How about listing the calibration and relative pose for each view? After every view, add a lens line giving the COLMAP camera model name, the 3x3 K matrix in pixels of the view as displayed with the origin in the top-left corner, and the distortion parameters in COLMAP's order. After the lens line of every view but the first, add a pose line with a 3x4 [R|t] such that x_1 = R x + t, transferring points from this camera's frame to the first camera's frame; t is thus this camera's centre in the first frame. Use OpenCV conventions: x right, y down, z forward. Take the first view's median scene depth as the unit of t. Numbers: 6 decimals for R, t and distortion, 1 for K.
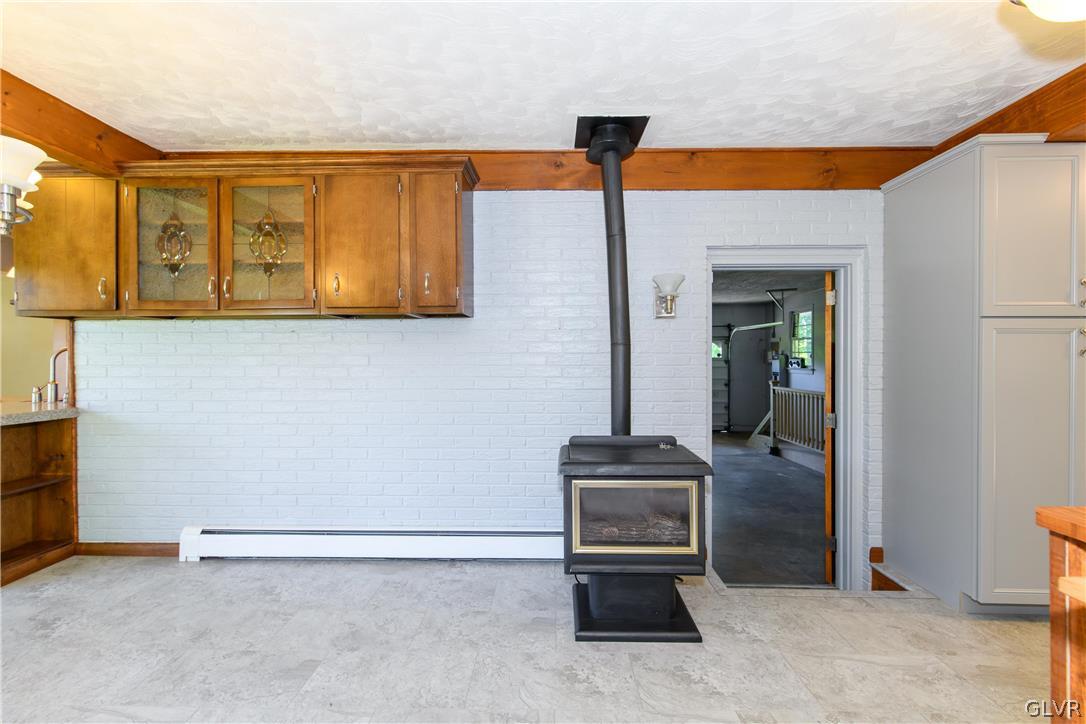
lens RADIAL K [[456.7, 0, 547.2], [0, 456.7, 357.3], [0, 0, 1]] dist [-0.000337, 0.000550]
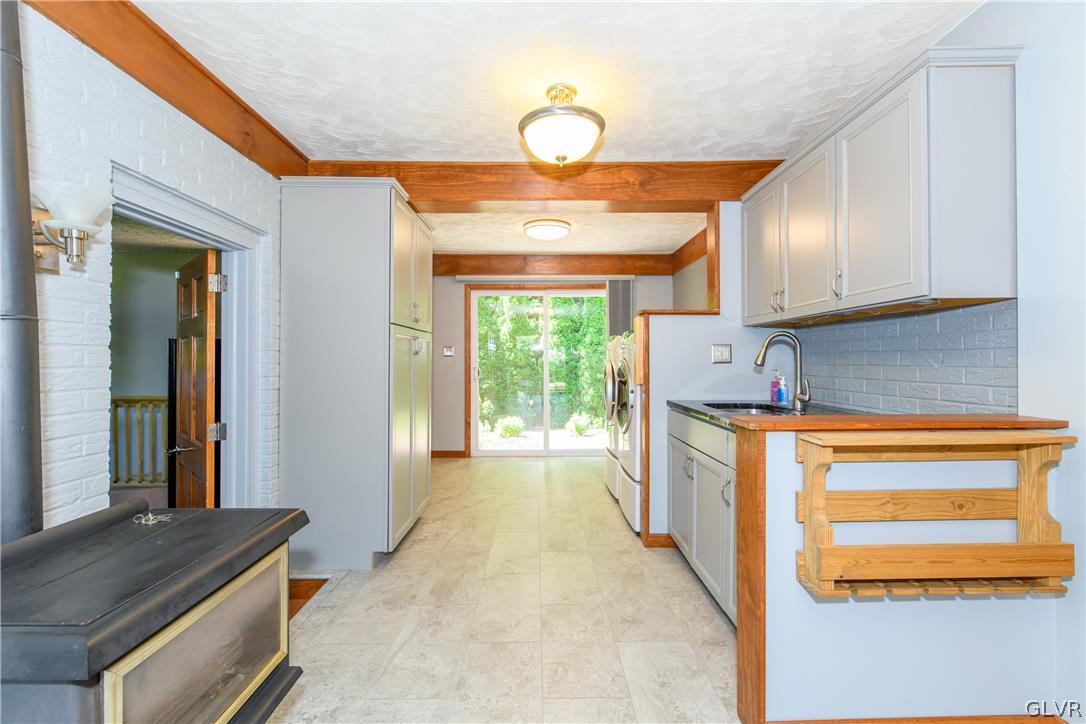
lens RADIAL K [[456.7, 0, 547.2], [0, 456.7, 357.3], [0, 0, 1]] dist [-0.000337, 0.000550]
pose [[-0.025607, 0.005729, 0.999656, -0.245698], [0.000624, 0.999983, -0.005715, 0.010477], [-0.999672, 0.000478, -0.025610, 0.476986]]
